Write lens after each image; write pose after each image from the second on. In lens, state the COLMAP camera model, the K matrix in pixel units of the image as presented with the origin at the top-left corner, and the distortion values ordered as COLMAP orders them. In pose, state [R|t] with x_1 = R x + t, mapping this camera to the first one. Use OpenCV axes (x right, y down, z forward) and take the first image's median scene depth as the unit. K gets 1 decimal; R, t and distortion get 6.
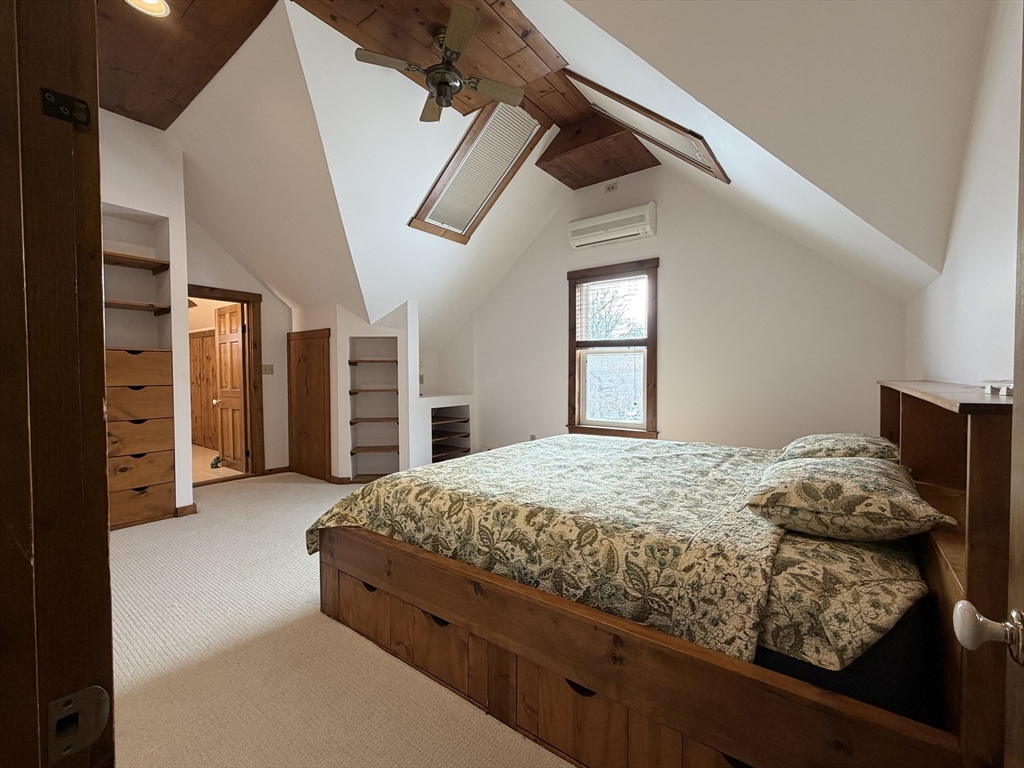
lens RADIAL K [[438.6, 0, 514.1], [0, 438.6, 384.1], [0, 0, 1]] dist [0.001396, 0.000133]
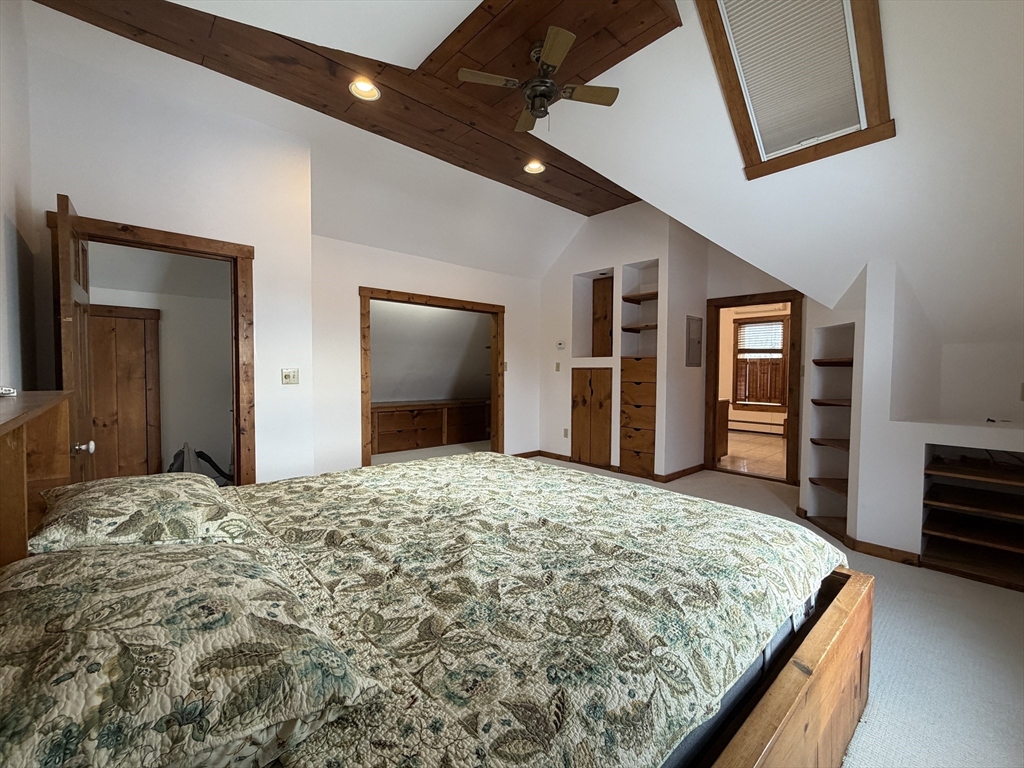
lens RADIAL K [[438.6, 0, 514.1], [0, 438.6, 384.1], [0, 0, 1]] dist [0.001396, 0.000133]
pose [[-0.185989, 0.034635, -0.981941, 0.614551], [-0.037325, 0.998408, 0.042285, -0.032734], [0.981843, 0.044515, -0.184400, 0.806421]]
